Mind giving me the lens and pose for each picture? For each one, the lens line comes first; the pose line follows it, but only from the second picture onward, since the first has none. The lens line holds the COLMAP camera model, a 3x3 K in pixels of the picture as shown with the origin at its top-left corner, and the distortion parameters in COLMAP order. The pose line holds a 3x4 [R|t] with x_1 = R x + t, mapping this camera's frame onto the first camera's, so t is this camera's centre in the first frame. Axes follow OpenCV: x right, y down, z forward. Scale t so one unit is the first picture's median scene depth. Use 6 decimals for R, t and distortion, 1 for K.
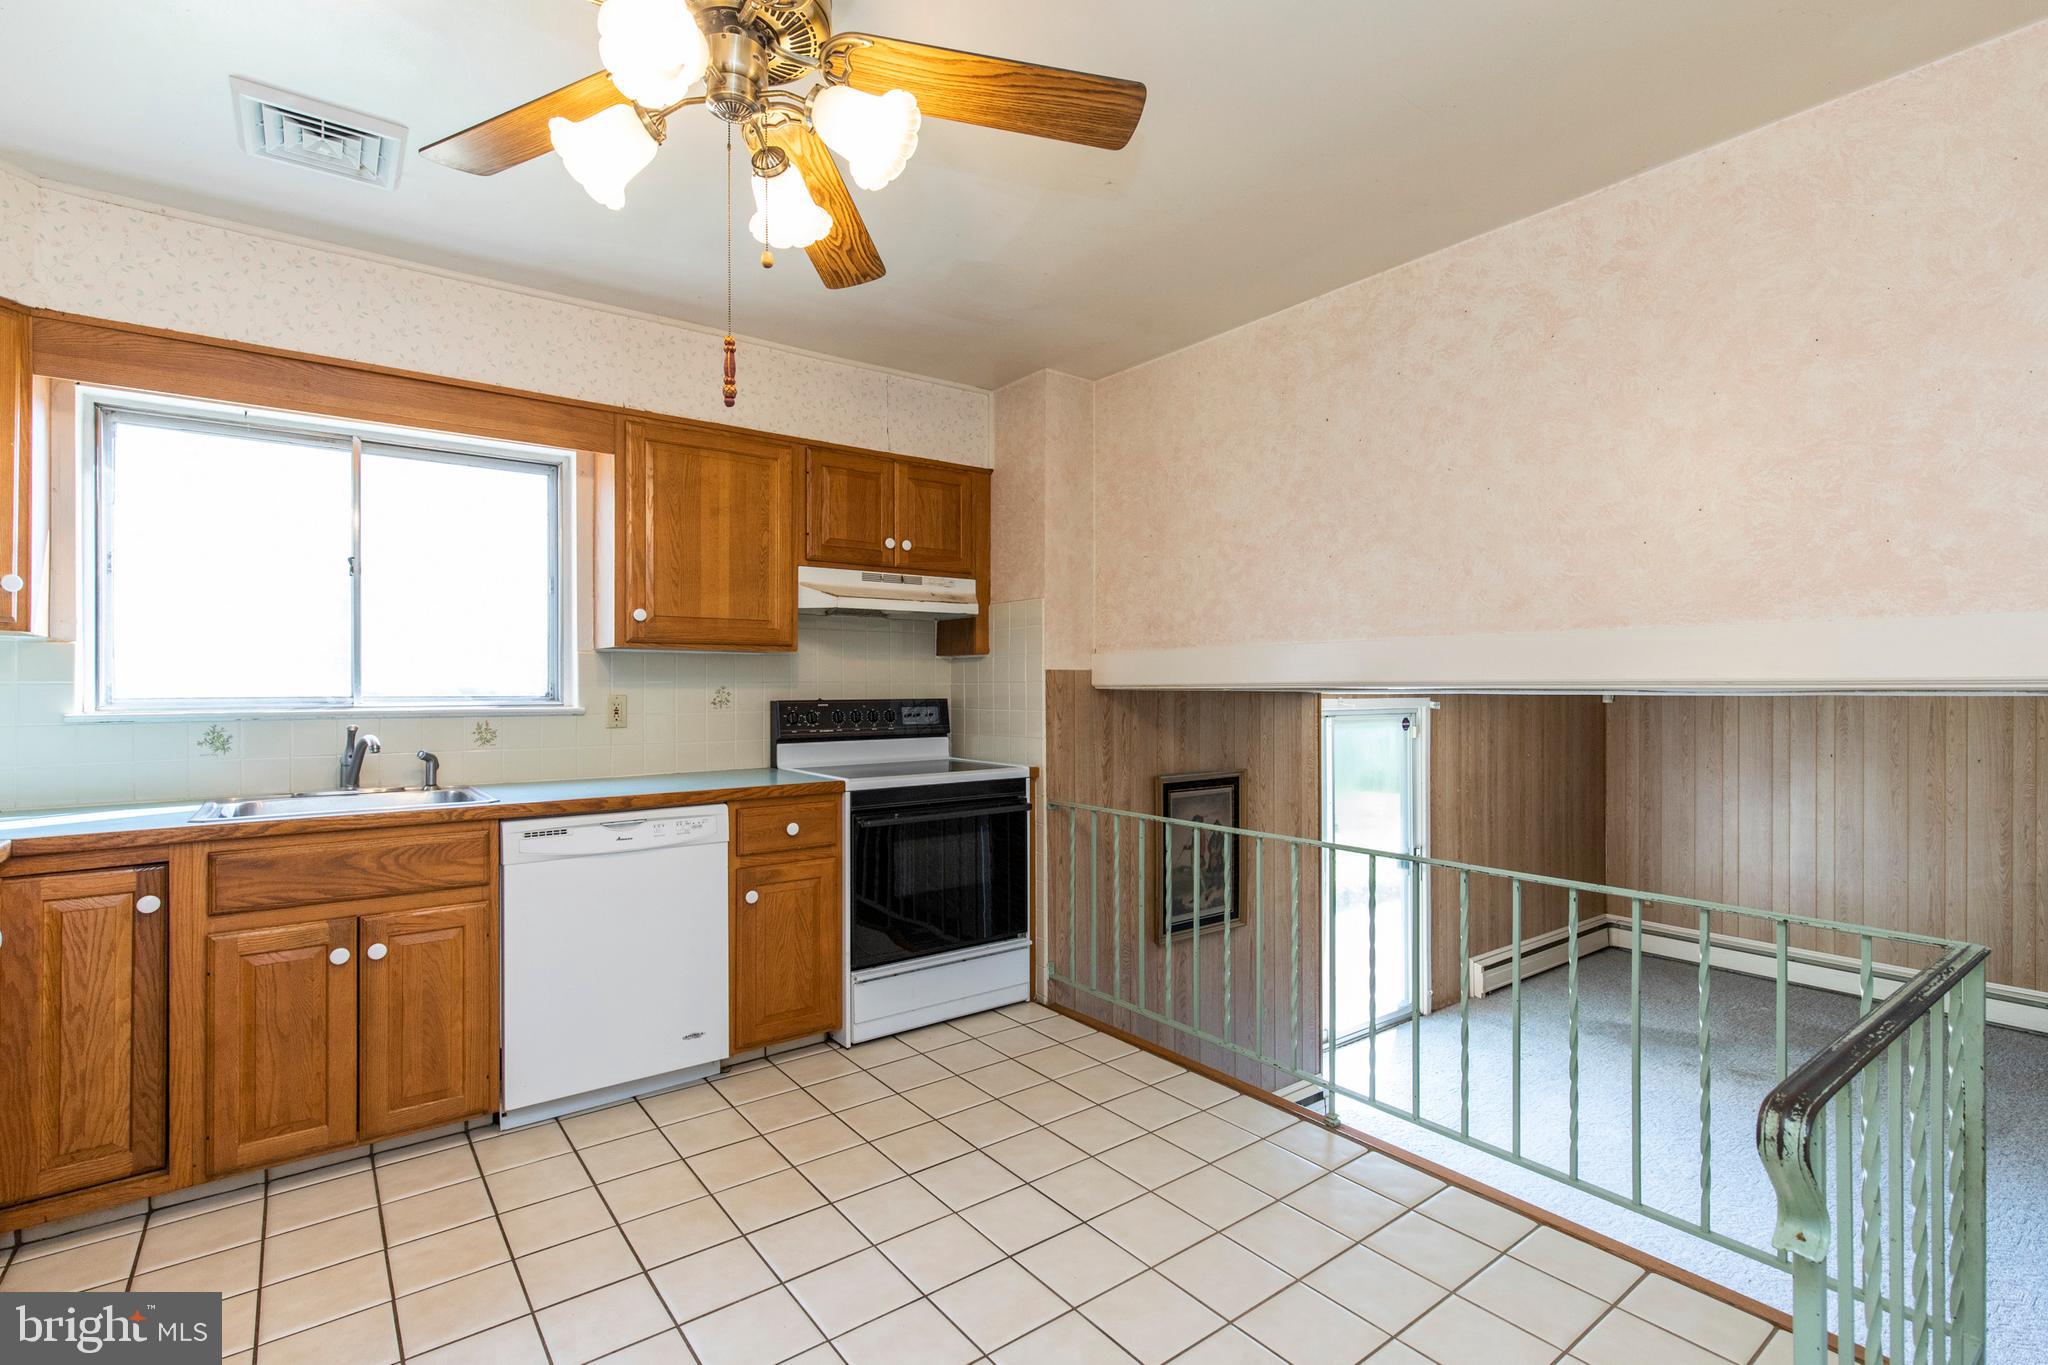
lens RADIAL K [[923.8, 0, 1019.9], [0, 923.8, 680.2], [0, 0, 1]] dist [0.003997, -0.000063]
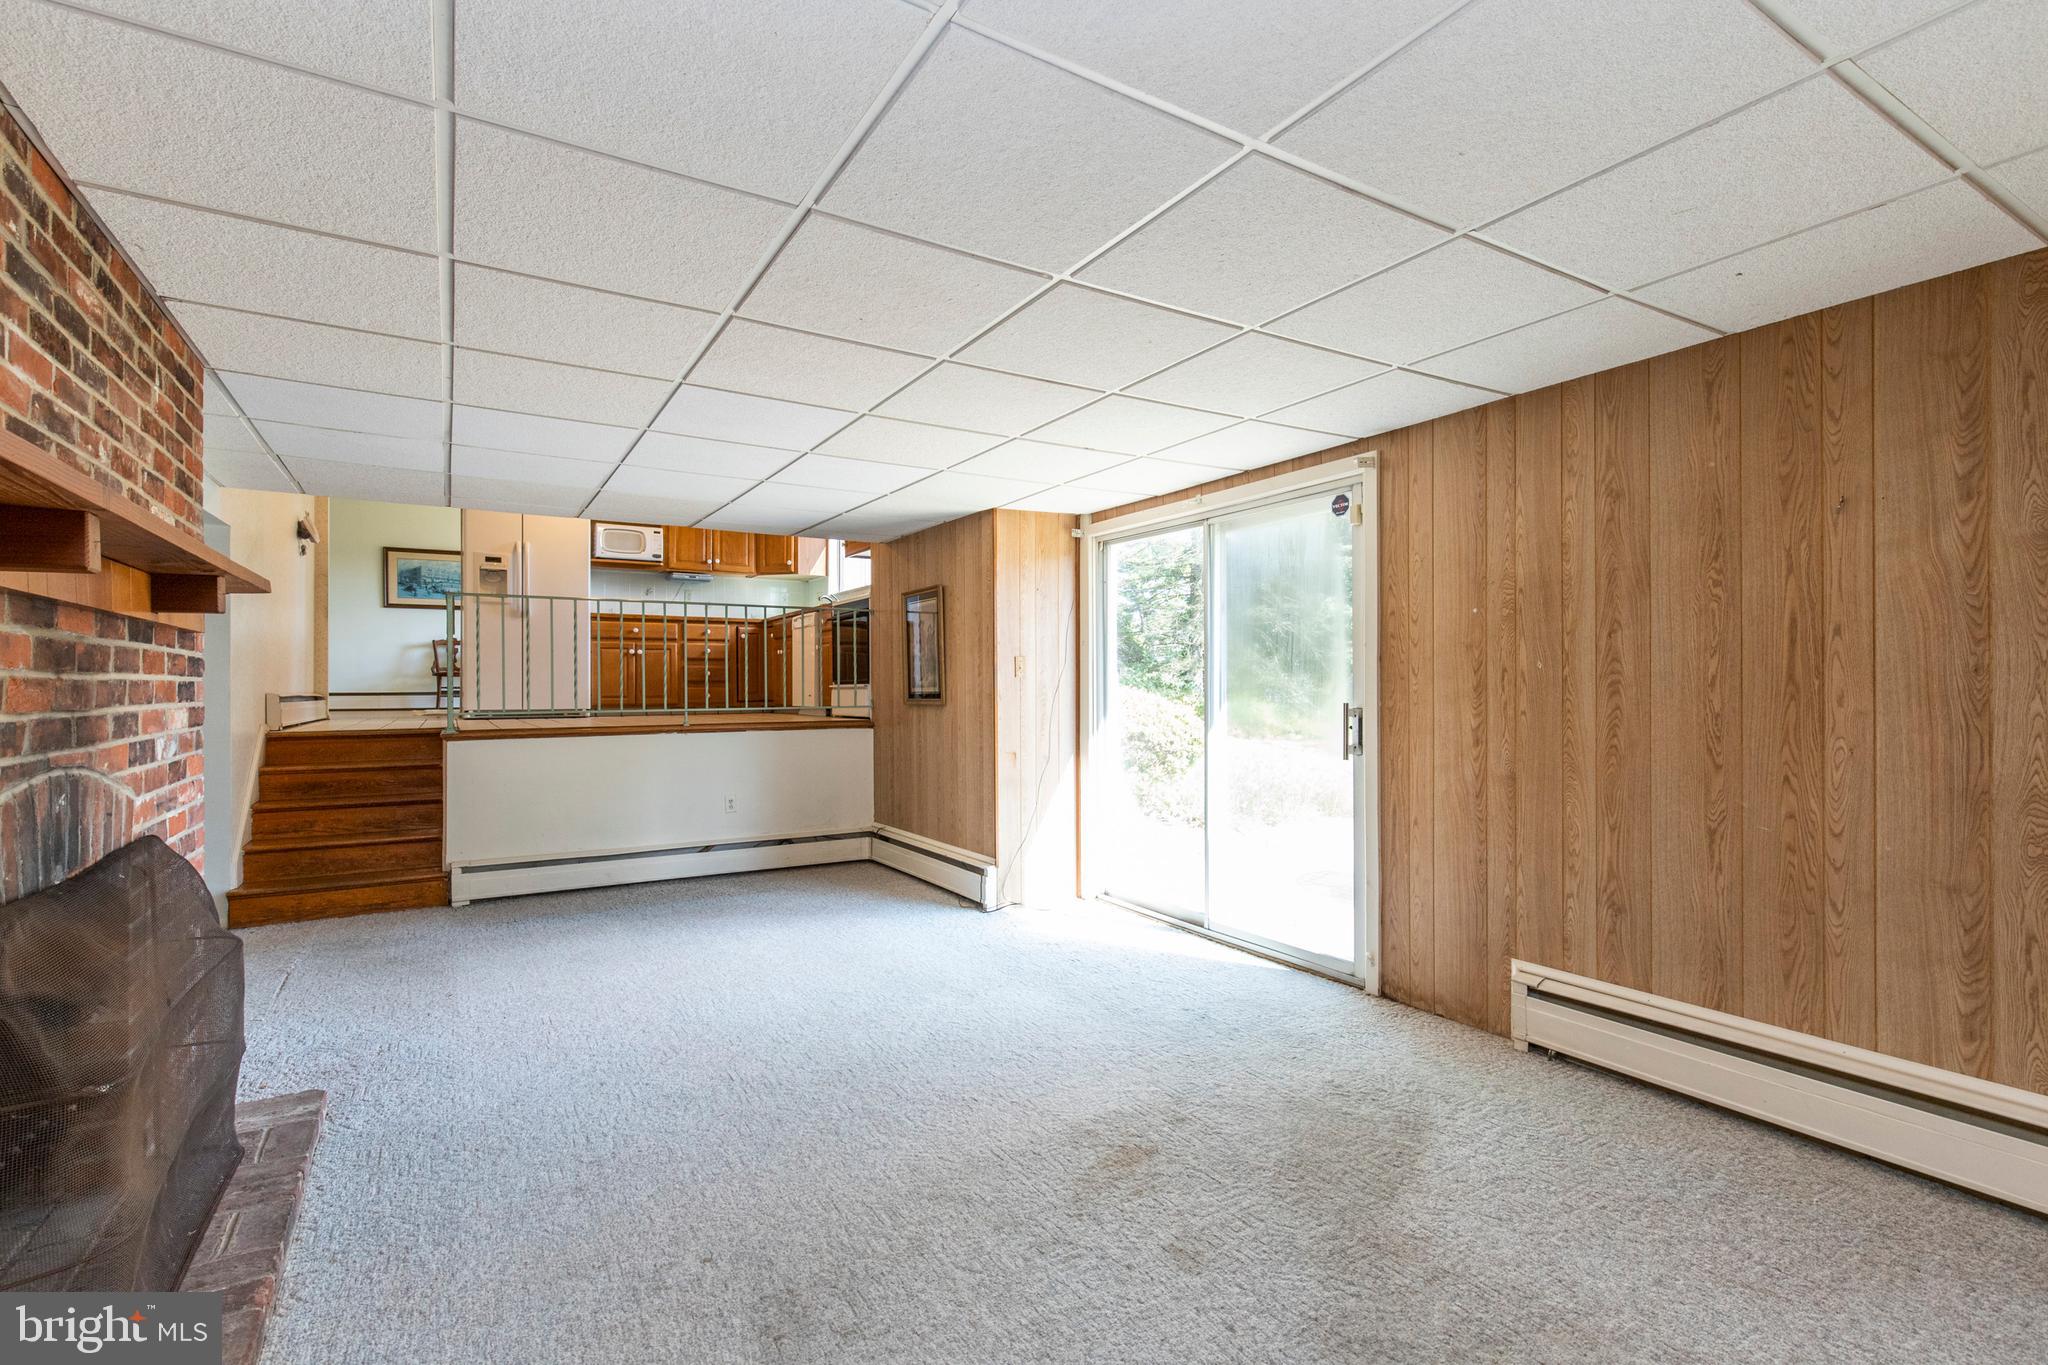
lens RADIAL K [[935.6, 0, 1021.6], [0, 935.6, 684.2], [0, 0, 1]] dist [0.011979, 0.000003]
pose [[-0.093989, -0.004600, -0.995563, 2.086864], [0.012773, 0.999901, -0.005826, 0.331307], [0.995491, -0.013264, -0.093921, 1.671066]]
